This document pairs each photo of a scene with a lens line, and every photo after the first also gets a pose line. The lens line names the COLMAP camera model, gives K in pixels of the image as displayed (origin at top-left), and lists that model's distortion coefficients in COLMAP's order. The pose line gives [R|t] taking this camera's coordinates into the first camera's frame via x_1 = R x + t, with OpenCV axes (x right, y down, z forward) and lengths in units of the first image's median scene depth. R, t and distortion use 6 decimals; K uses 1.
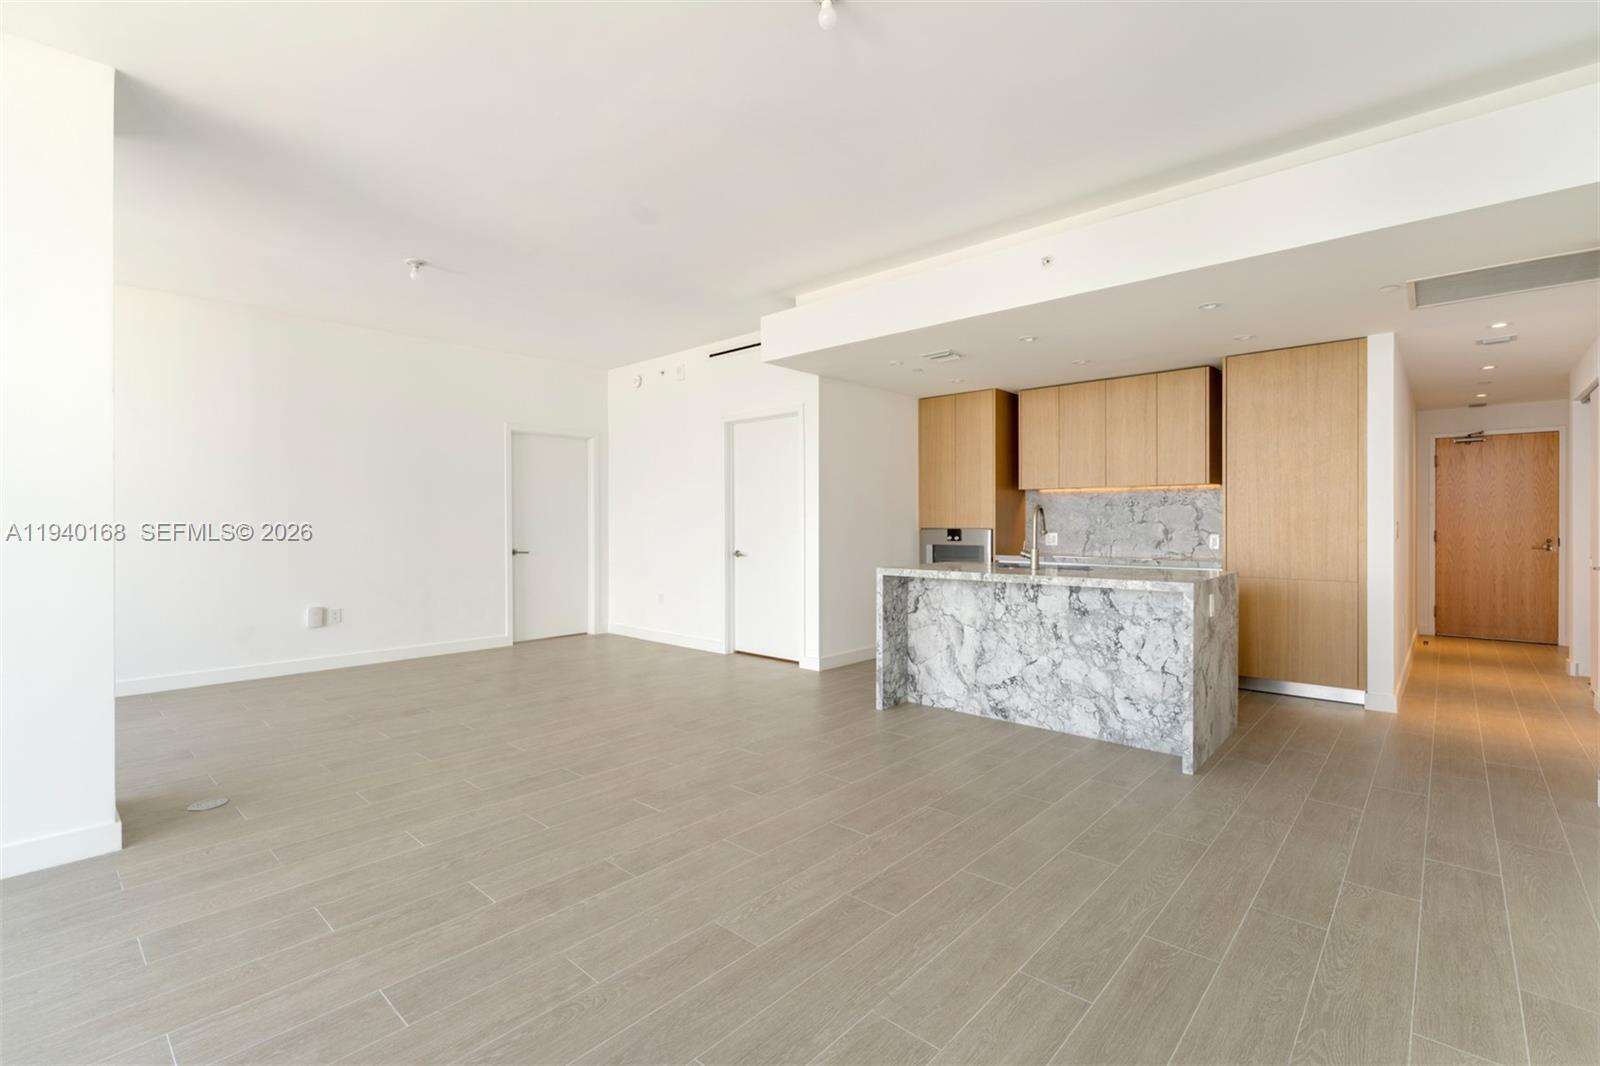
lens RADIAL K [[712.8, 0, 778.4], [0, 712.8, 487.6], [0, 0, 1]] dist [0.000826, -0.000272]
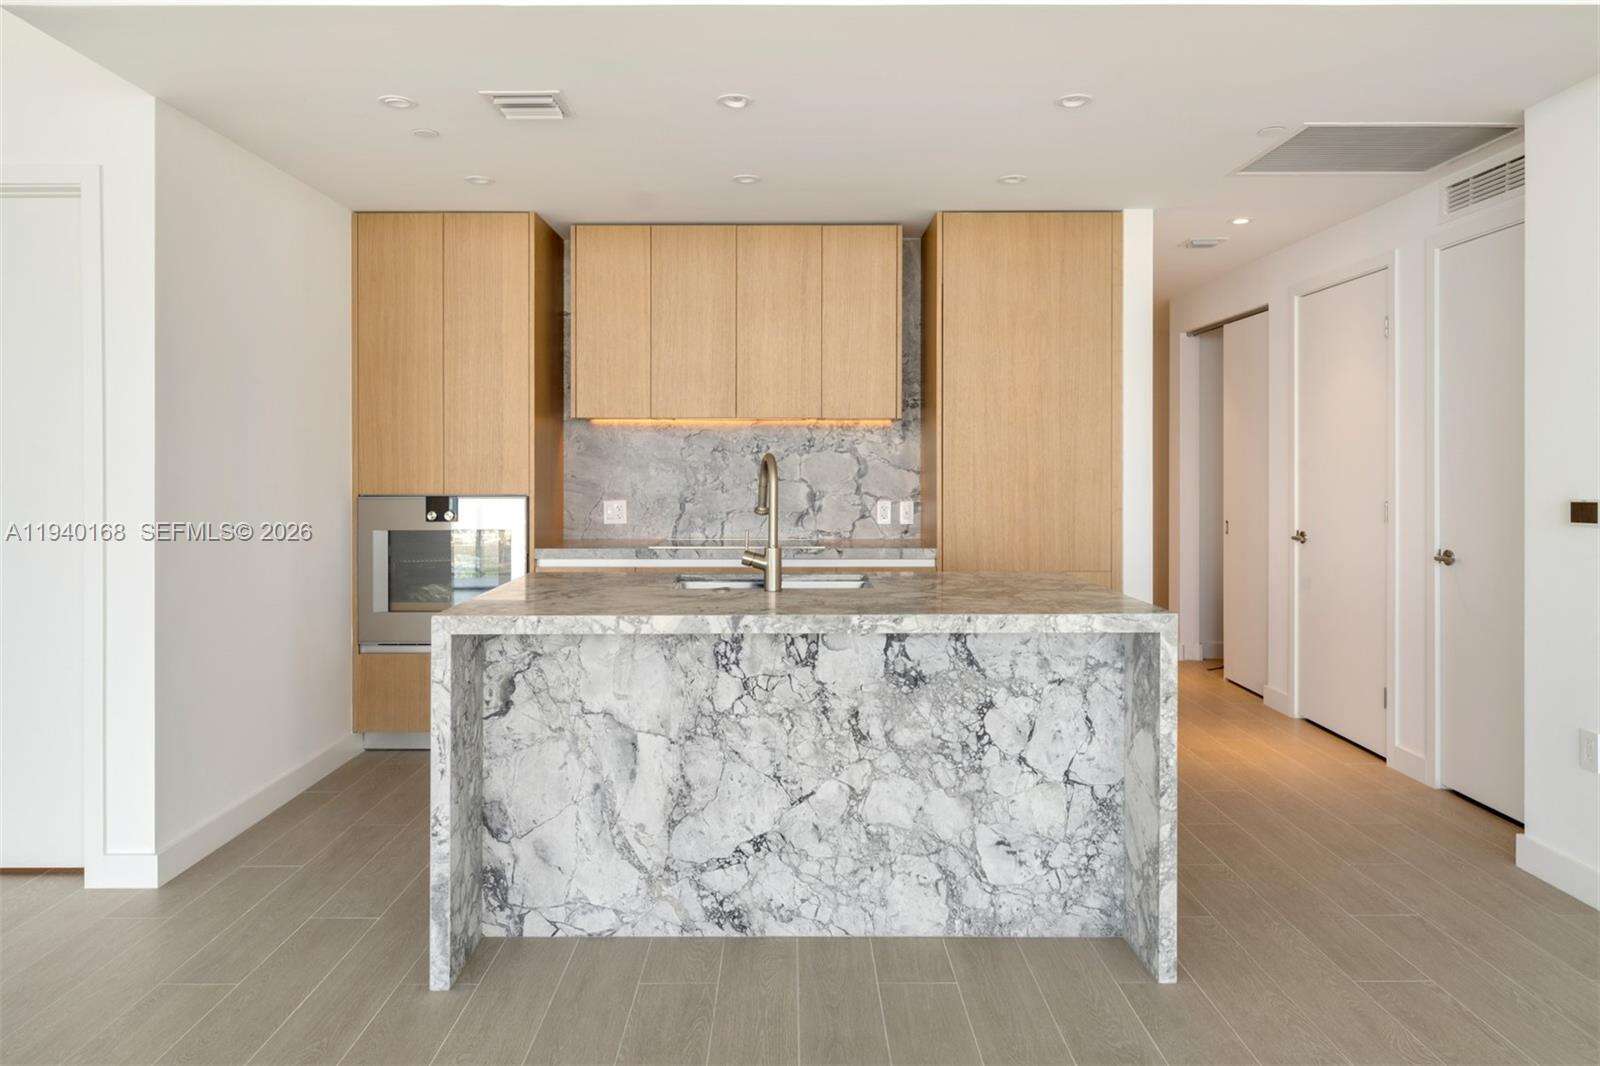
lens RADIAL K [[1324.0, 0, 1174.1], [0, 1324.0, 464.3], [0, 0, 1]] dist [0.005440, -0.007080]
pose [[0.724005, 0.008806, 0.689738, -0.062487], [-0.033754, 0.999173, 0.022674, 0.002517], [-0.688968, -0.039698, 0.723704, 0.223147]]
